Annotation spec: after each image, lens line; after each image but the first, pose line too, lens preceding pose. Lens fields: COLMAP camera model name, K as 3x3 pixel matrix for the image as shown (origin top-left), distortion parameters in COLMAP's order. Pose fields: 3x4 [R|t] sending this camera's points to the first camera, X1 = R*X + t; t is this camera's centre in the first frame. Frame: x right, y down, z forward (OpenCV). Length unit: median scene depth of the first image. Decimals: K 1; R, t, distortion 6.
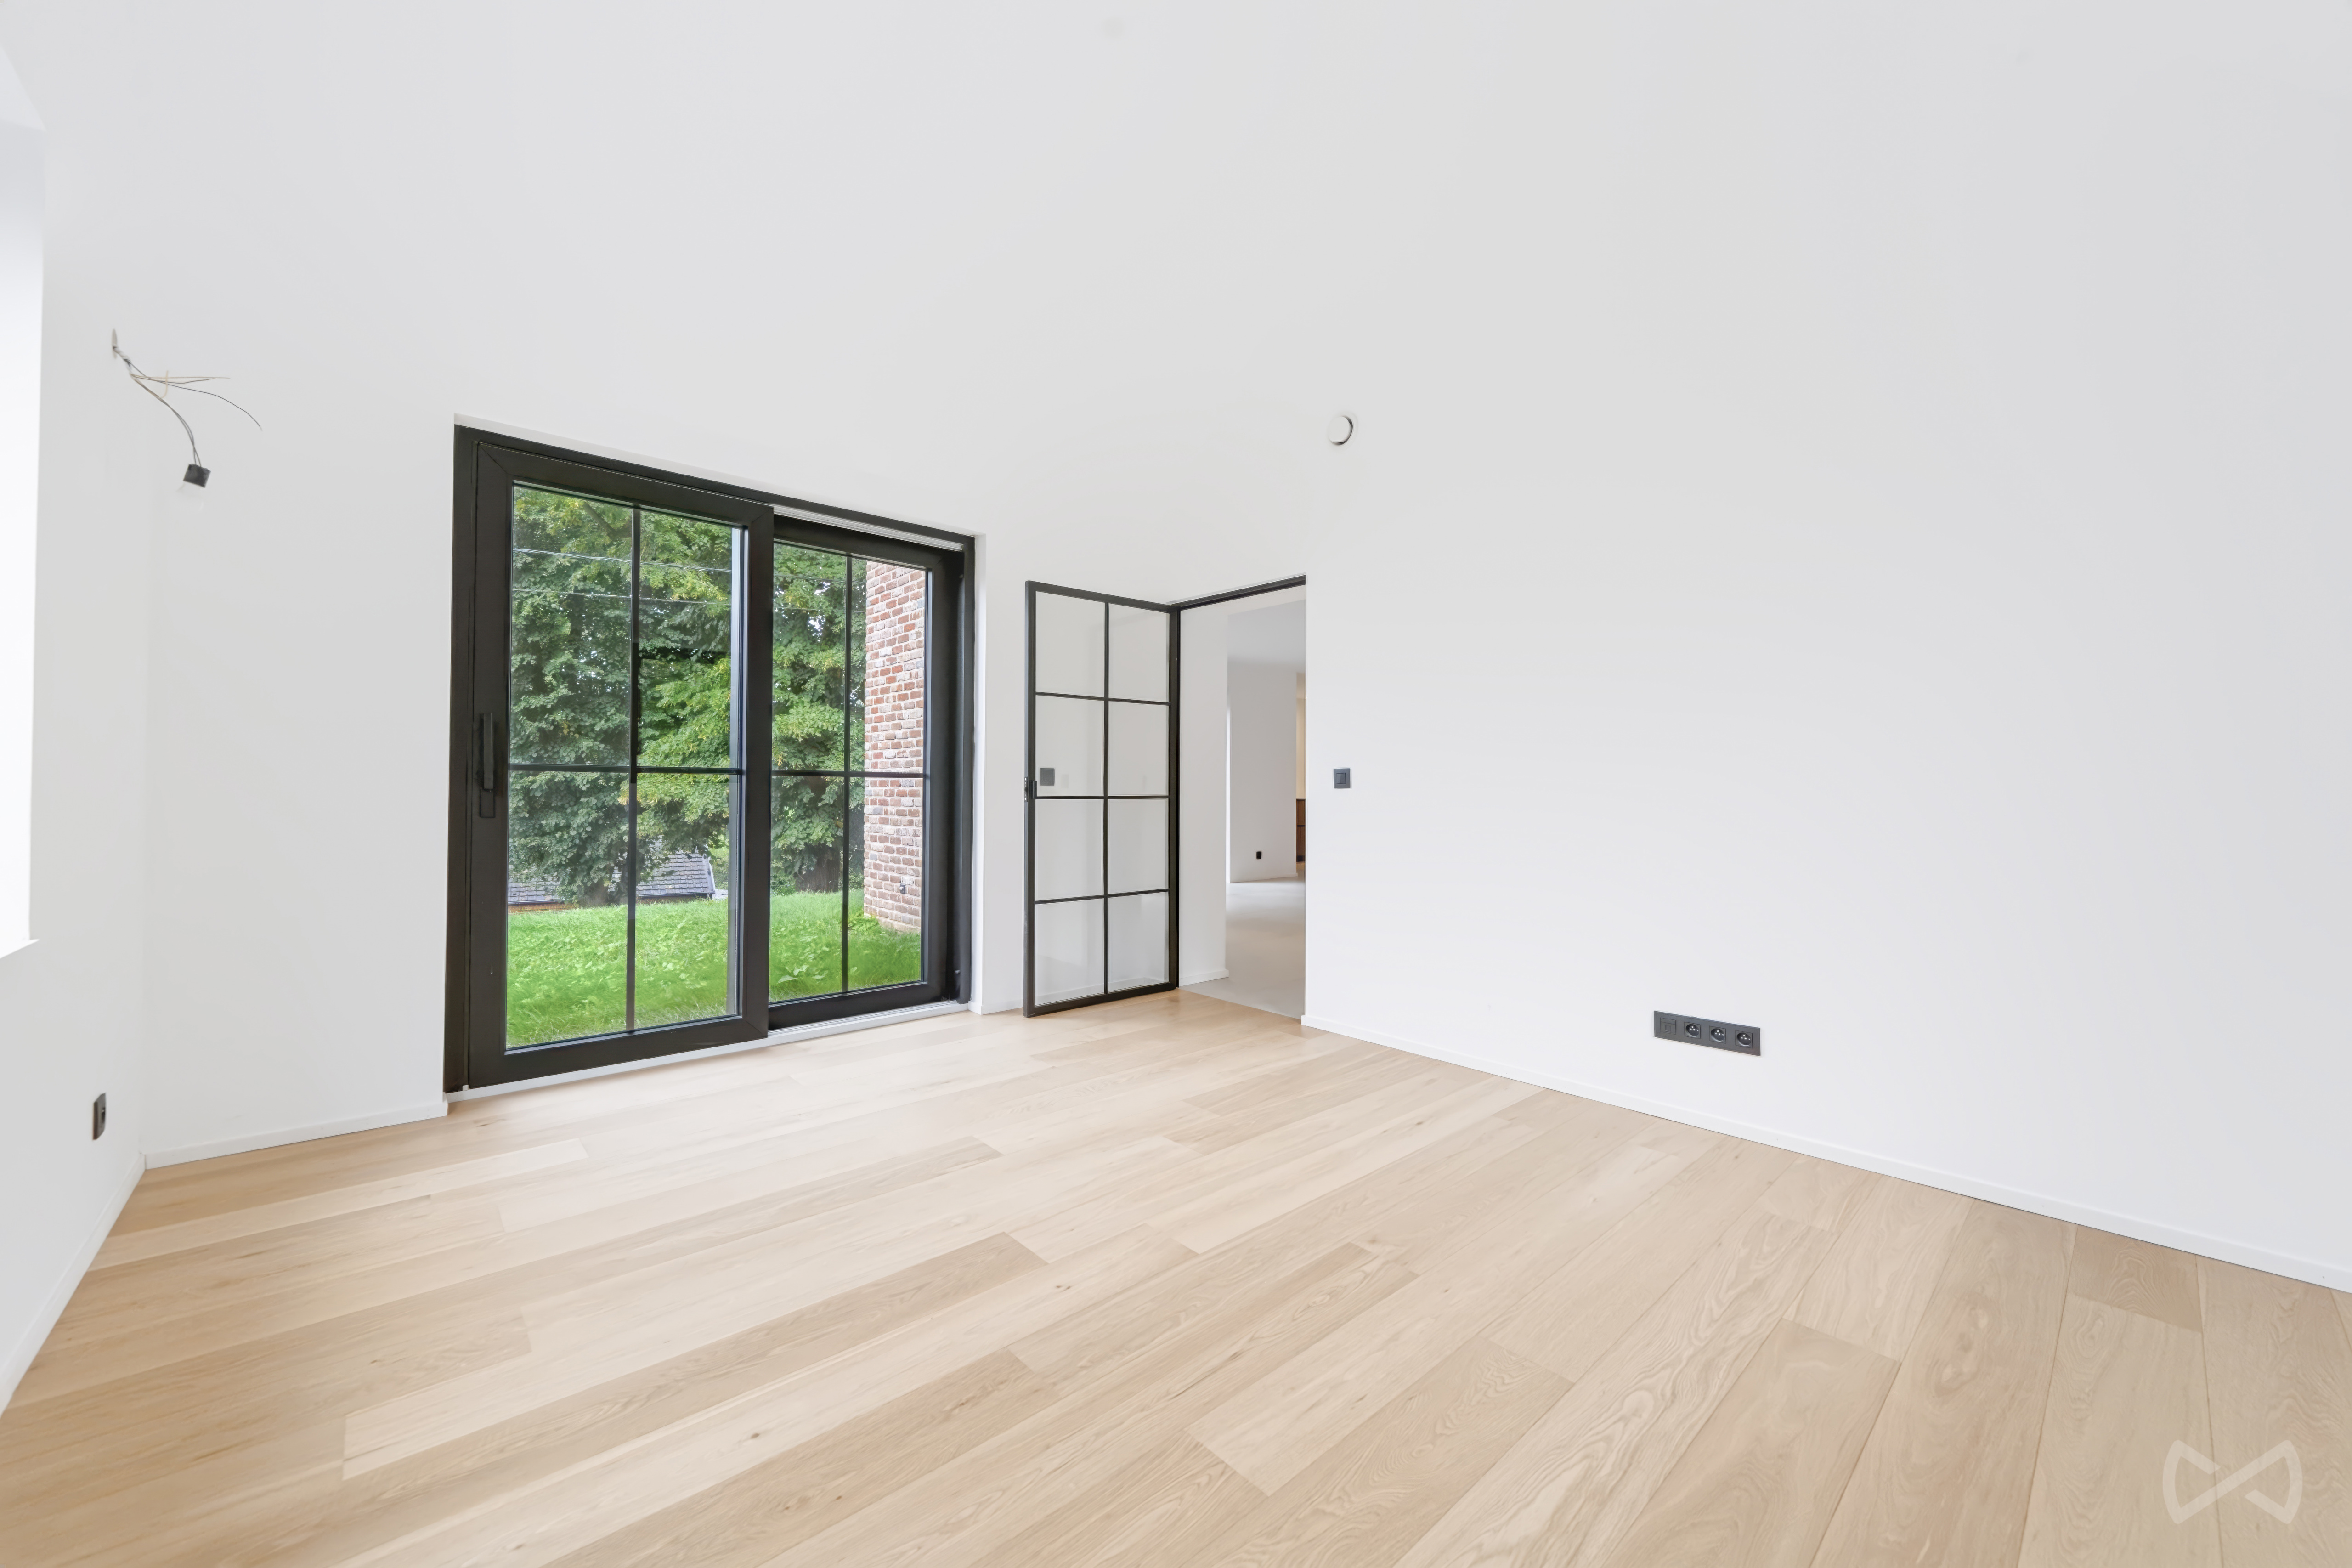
lens RADIAL K [[868.9, 0, 1176.0], [0, 868.9, 784.0], [0, 0, 1]] dist [-0.001607, -0.000061]
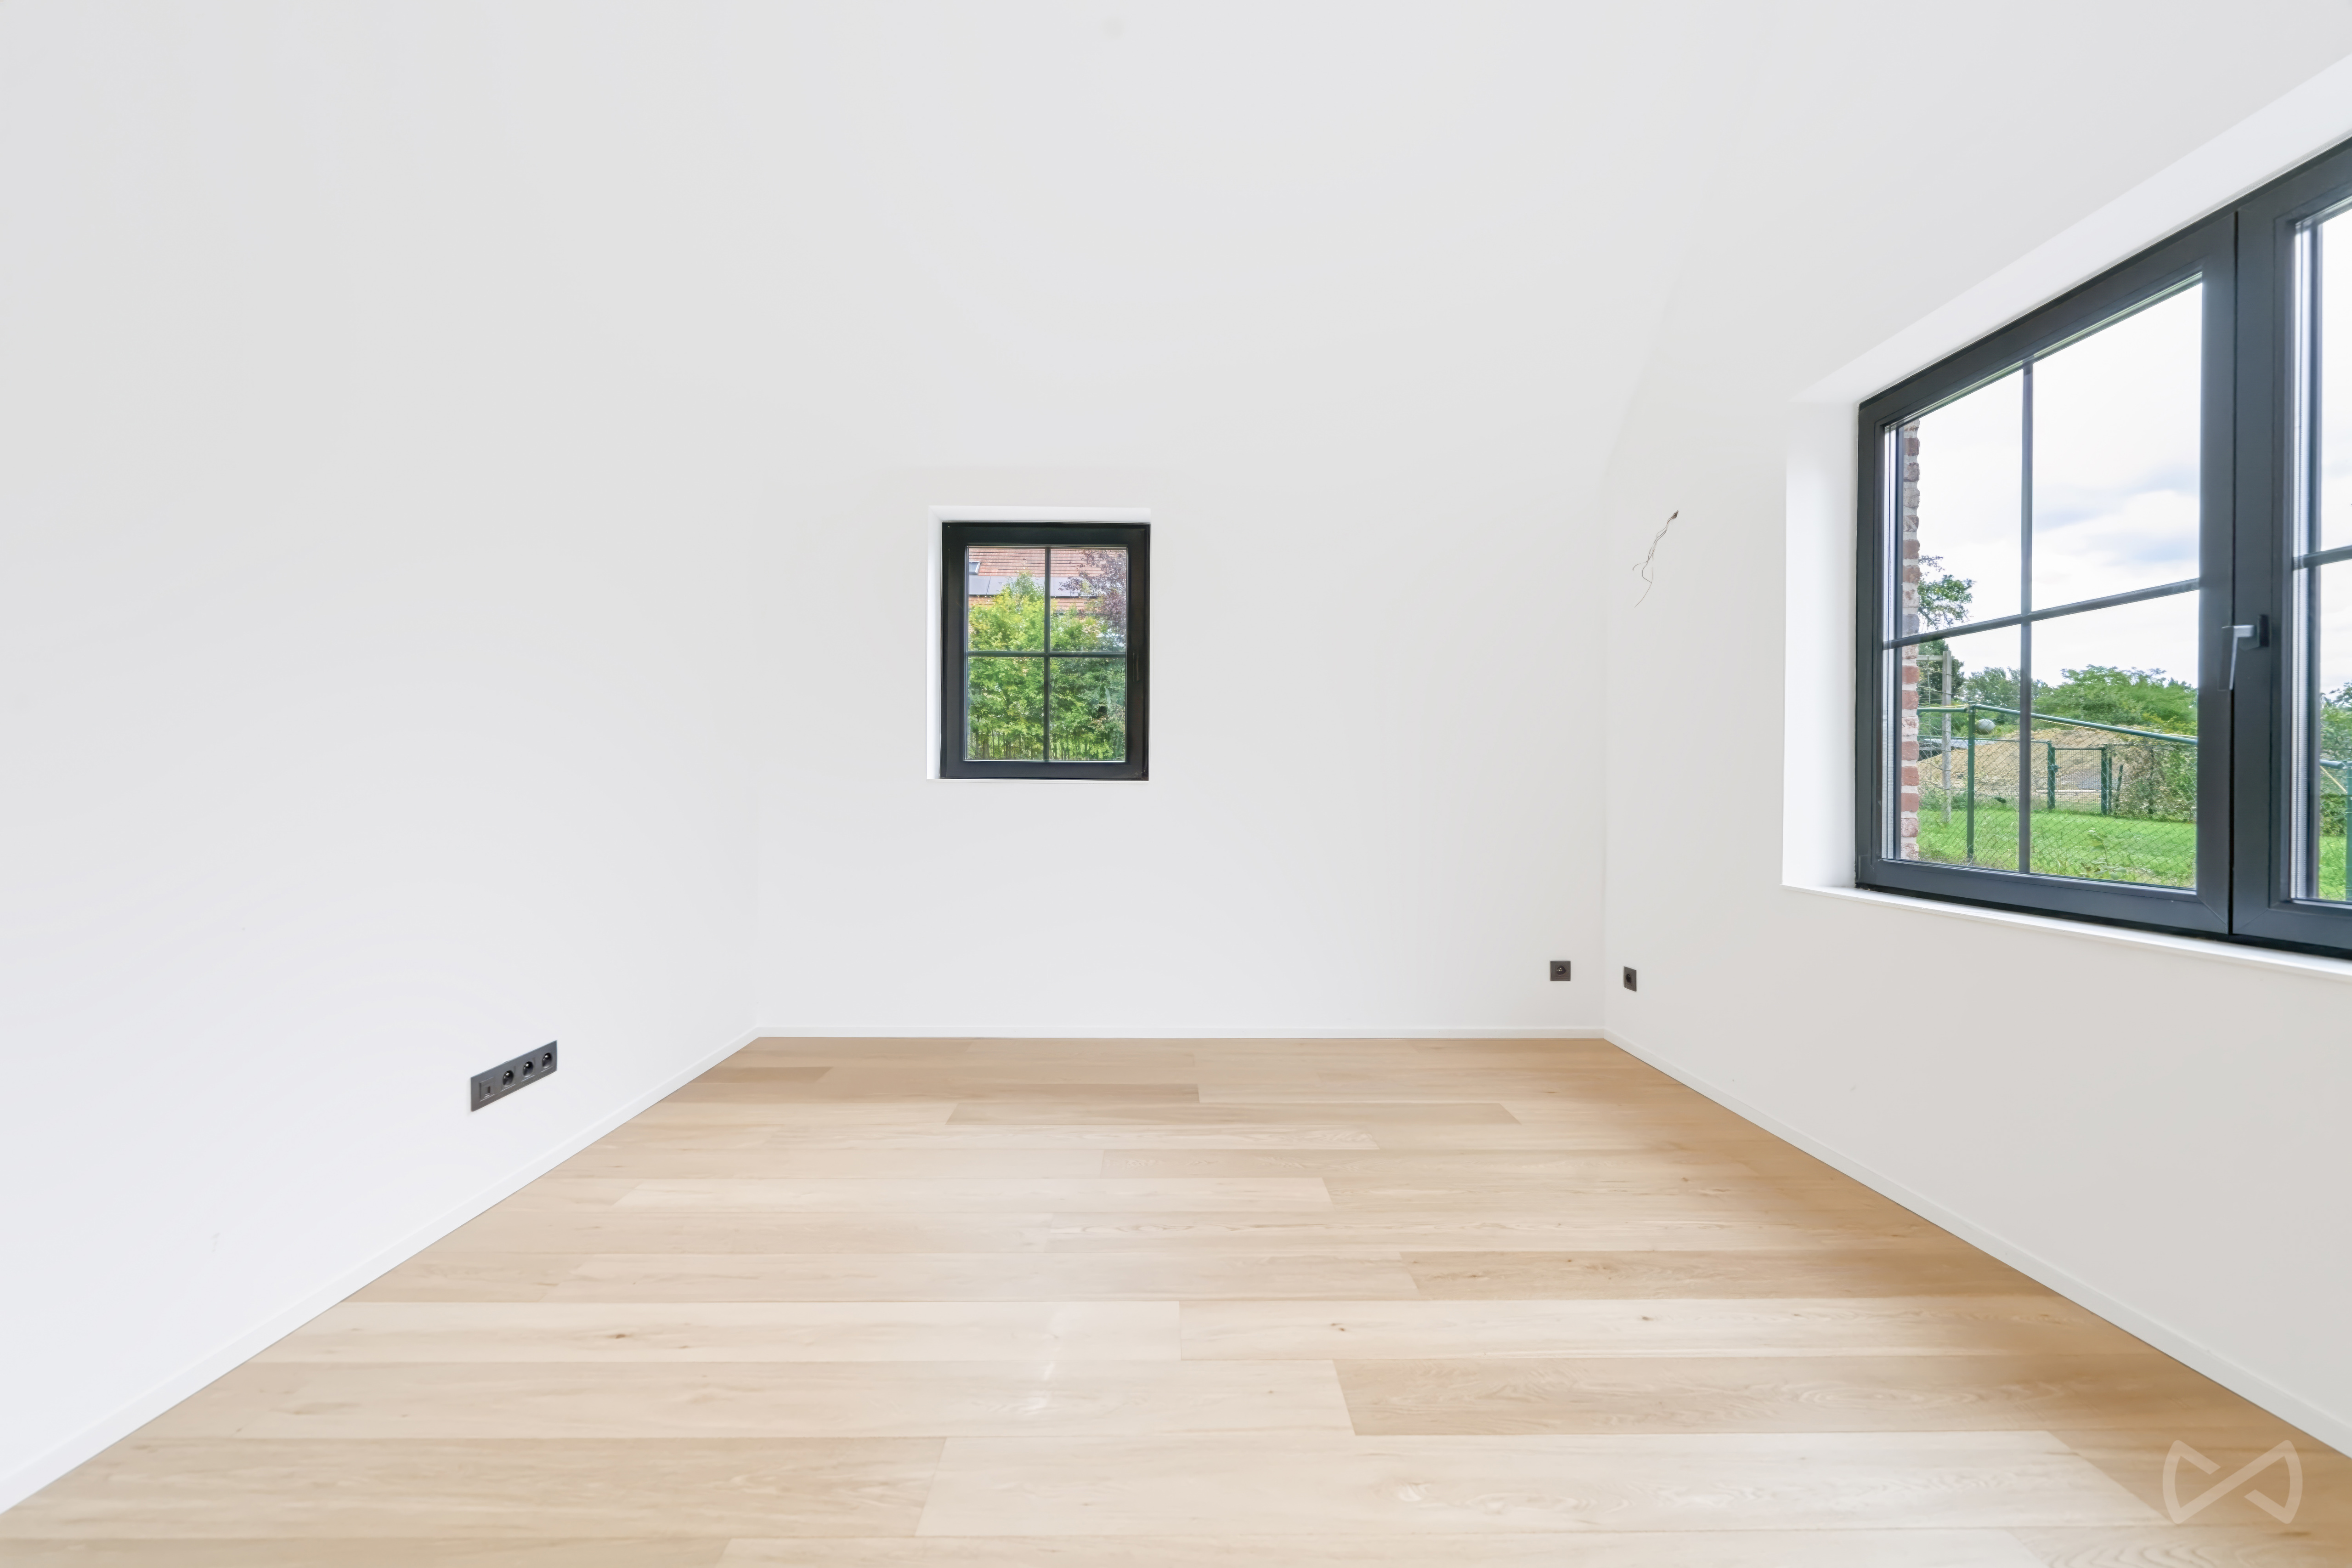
lens RADIAL K [[868.9, 0, 1176.0], [0, 868.9, 784.0], [0, 0, 1]] dist [-0.001607, -0.000061]
pose [[-0.746618, -0.006958, 0.665216, -0.614314], [-0.015303, 0.999860, -0.006717, 0.009143], [-0.665077, -0.015195, -0.746621, 1.820172]]
